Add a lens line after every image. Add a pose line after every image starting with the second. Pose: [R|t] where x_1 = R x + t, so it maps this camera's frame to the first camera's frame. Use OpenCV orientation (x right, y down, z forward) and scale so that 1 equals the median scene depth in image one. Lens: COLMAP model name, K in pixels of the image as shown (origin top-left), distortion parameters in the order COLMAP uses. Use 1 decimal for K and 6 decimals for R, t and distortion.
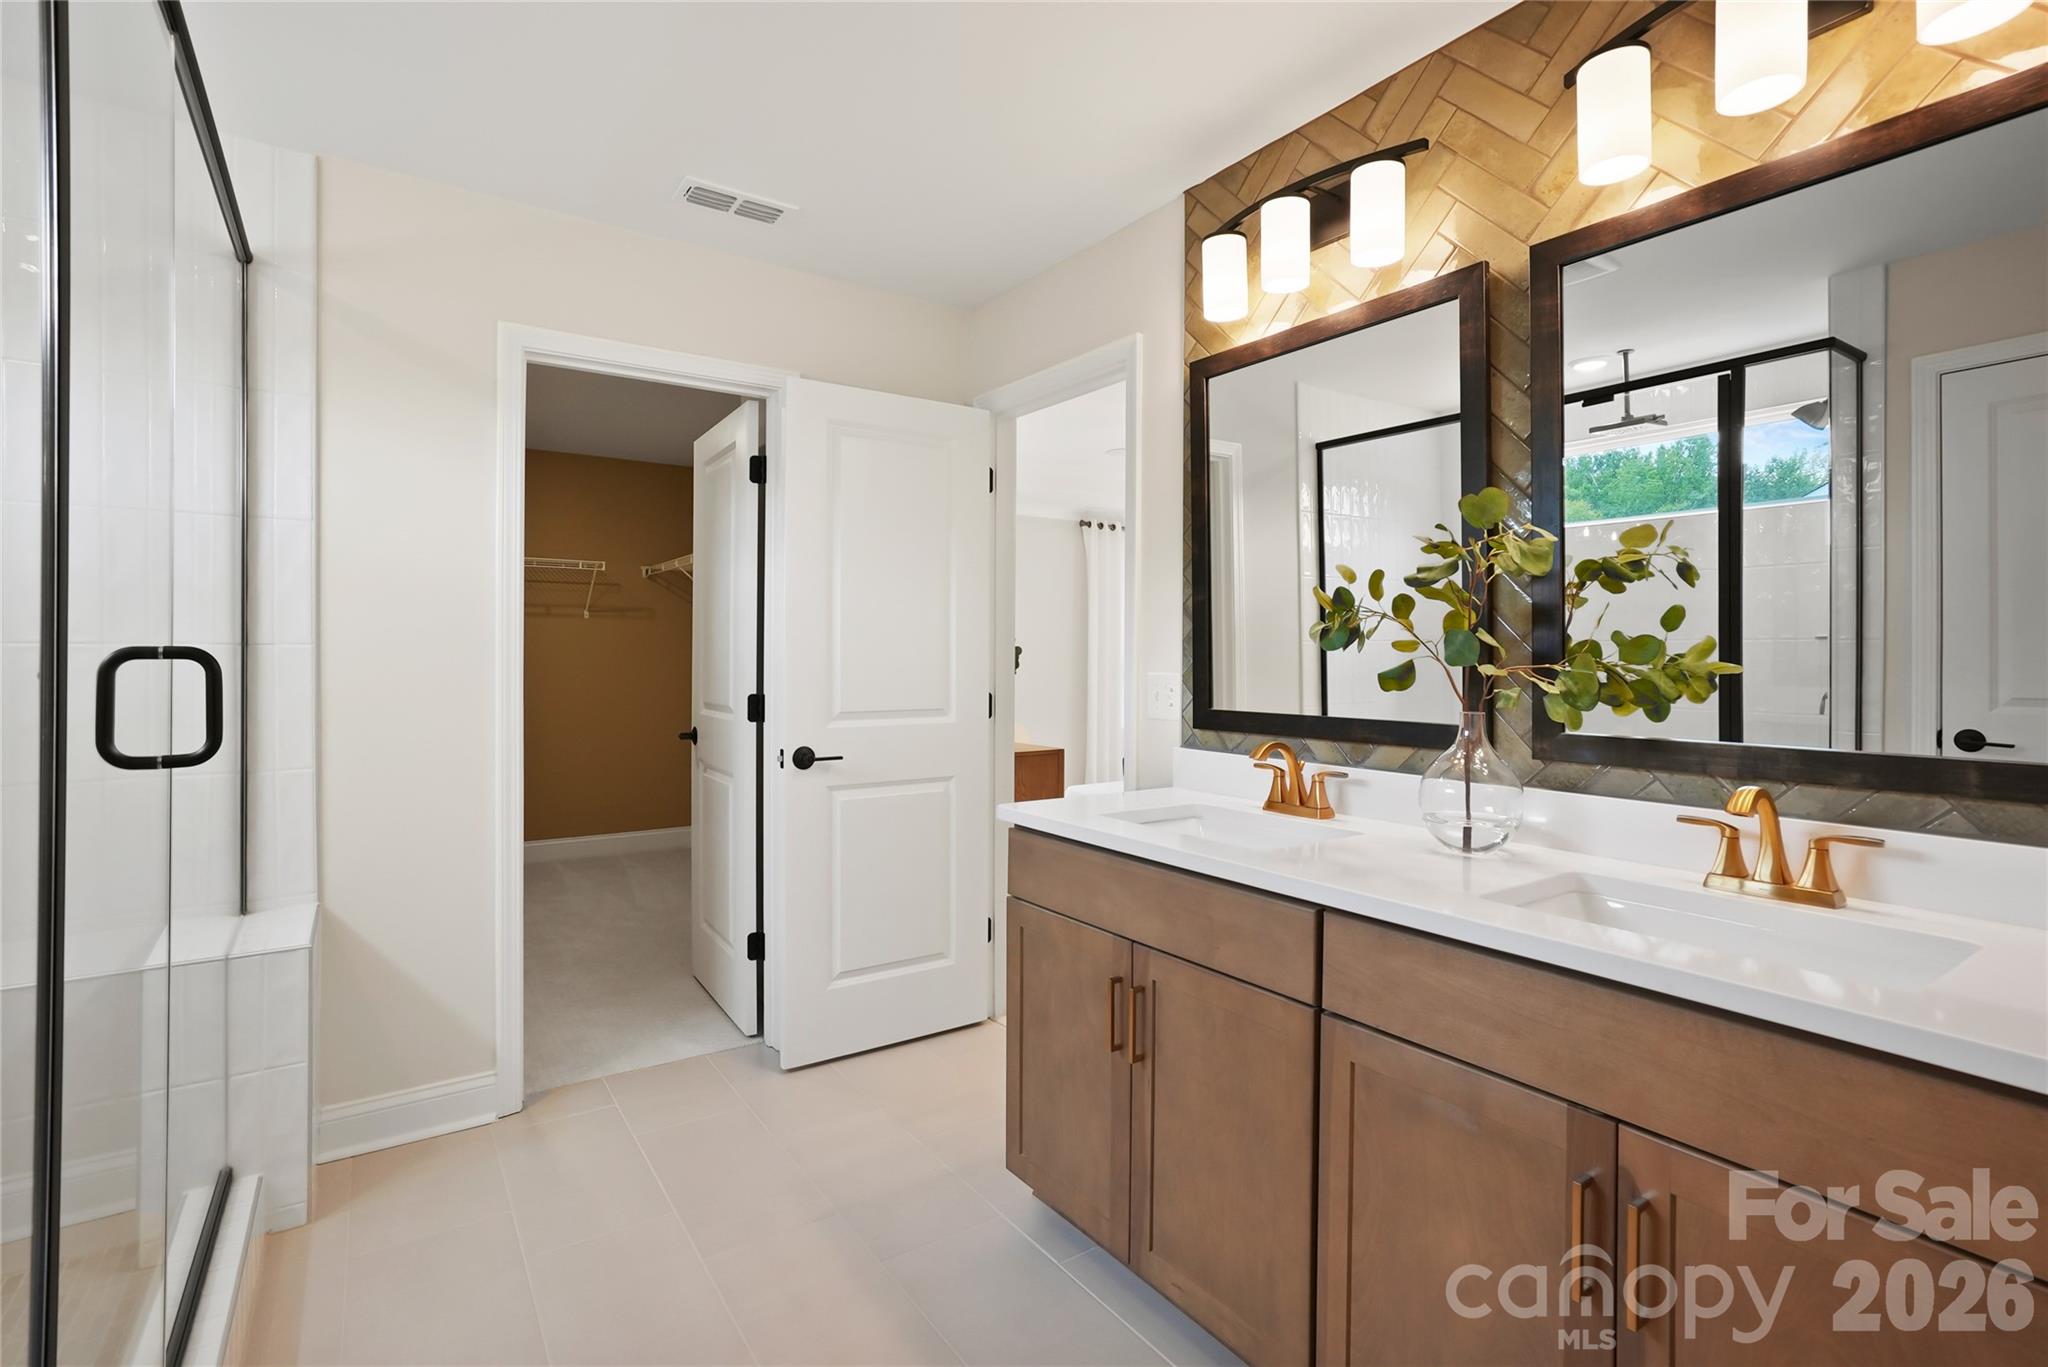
lens RADIAL K [[948.8, 0, 1022.1], [0, 948.8, 660.5], [0, 0, 1]] dist [0.000039, -0.000021]
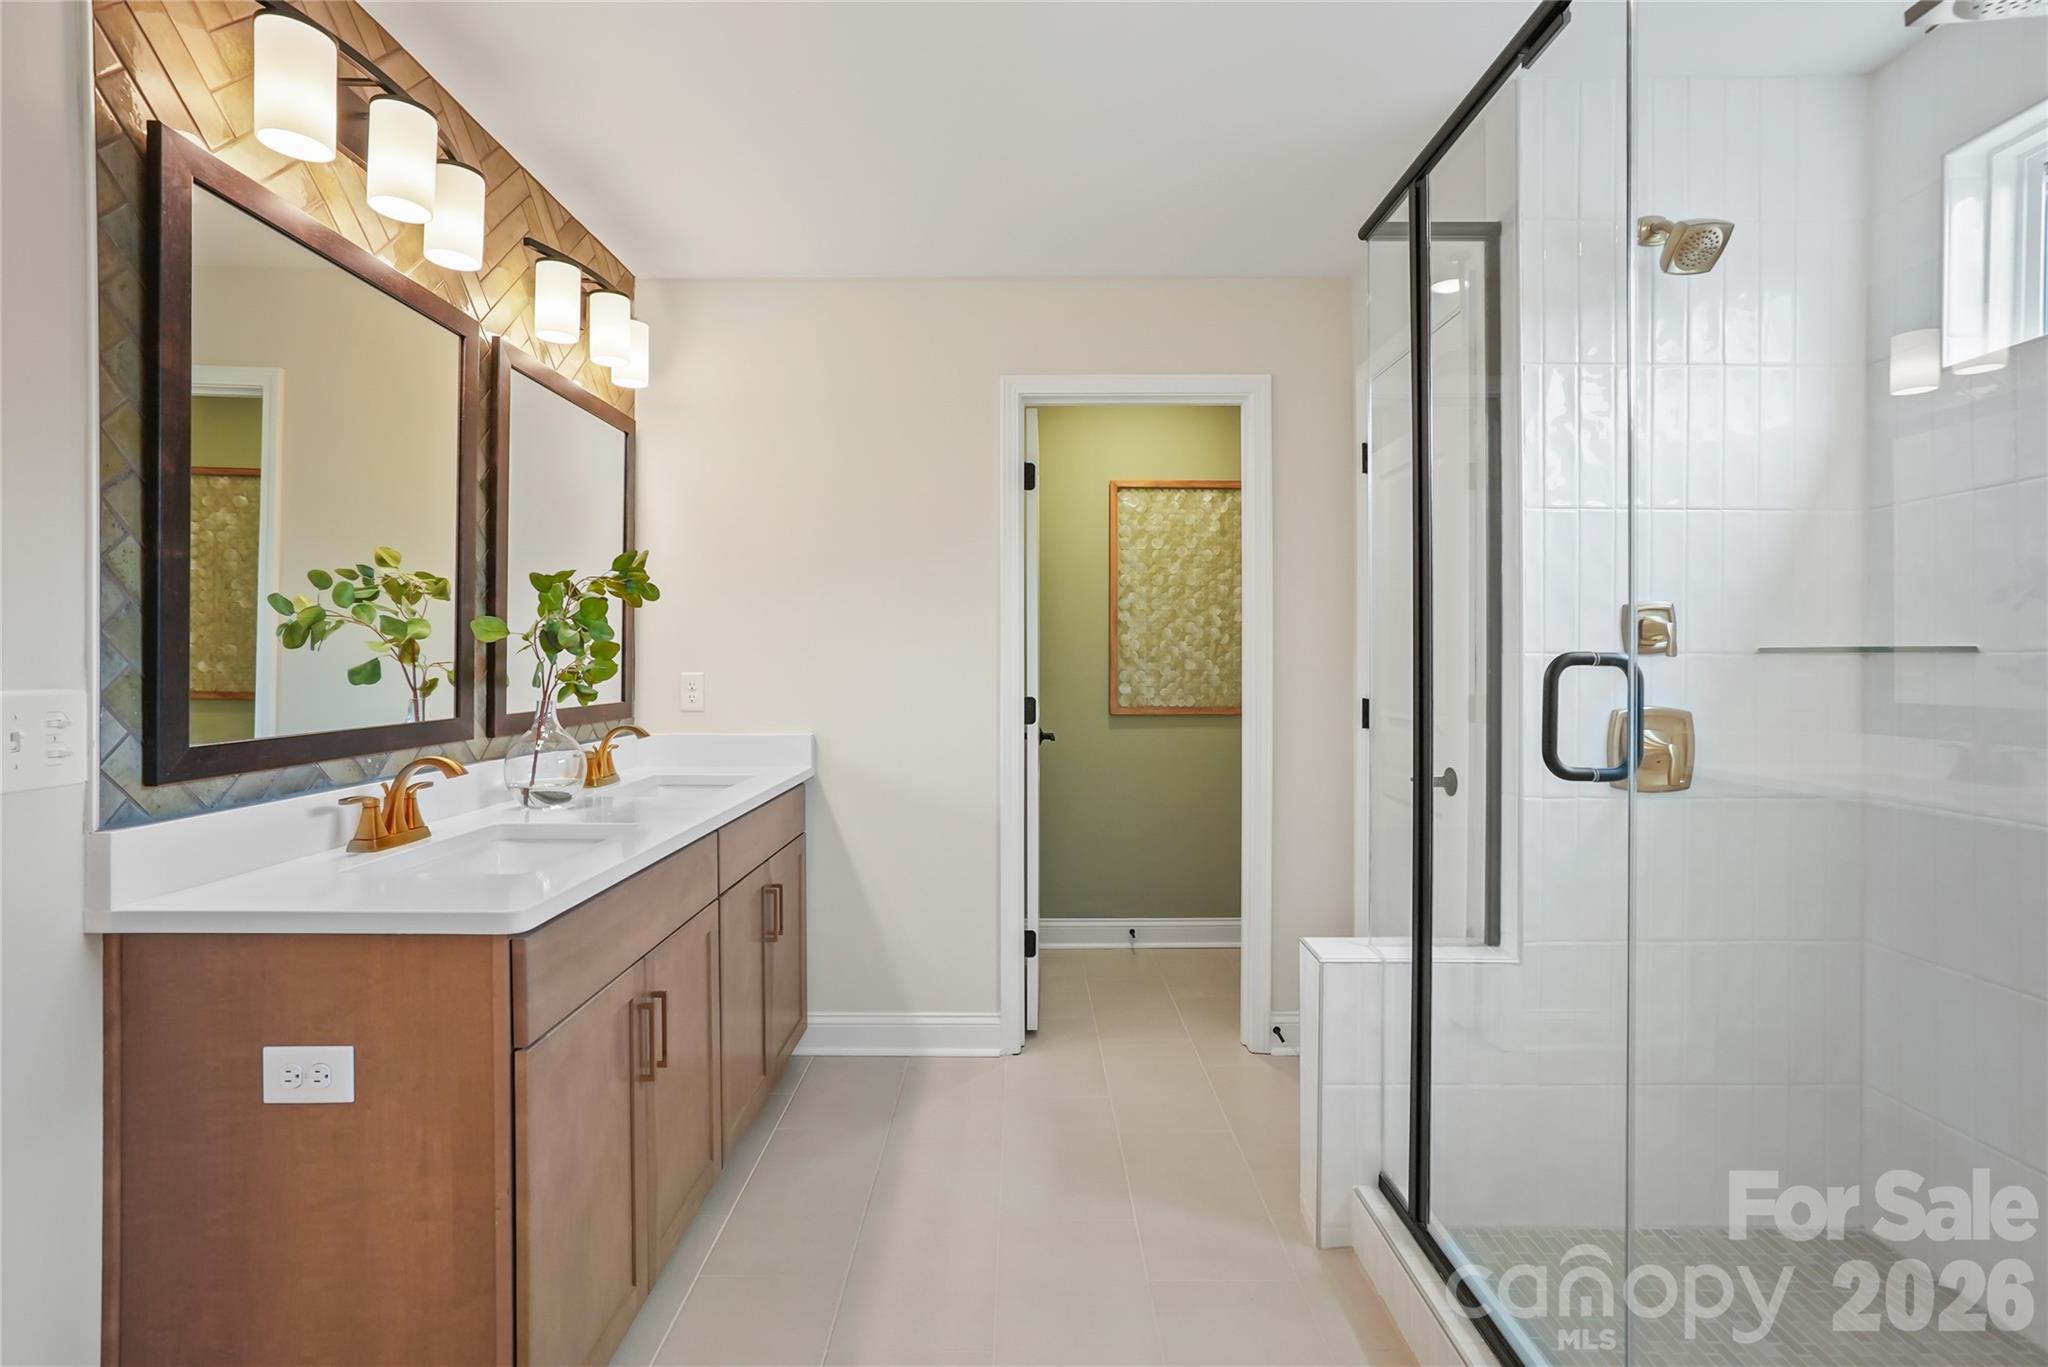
lens RADIAL K [[948.8, 0, 1022.1], [0, 948.8, 660.5], [0, 0, 1]] dist [0.000039, -0.000021]
pose [[-0.828332, -0.005706, 0.560208, -0.686530], [-0.004092, 0.999983, 0.004134, -0.006645], [-0.560222, 0.001132, -0.828342, 1.482723]]
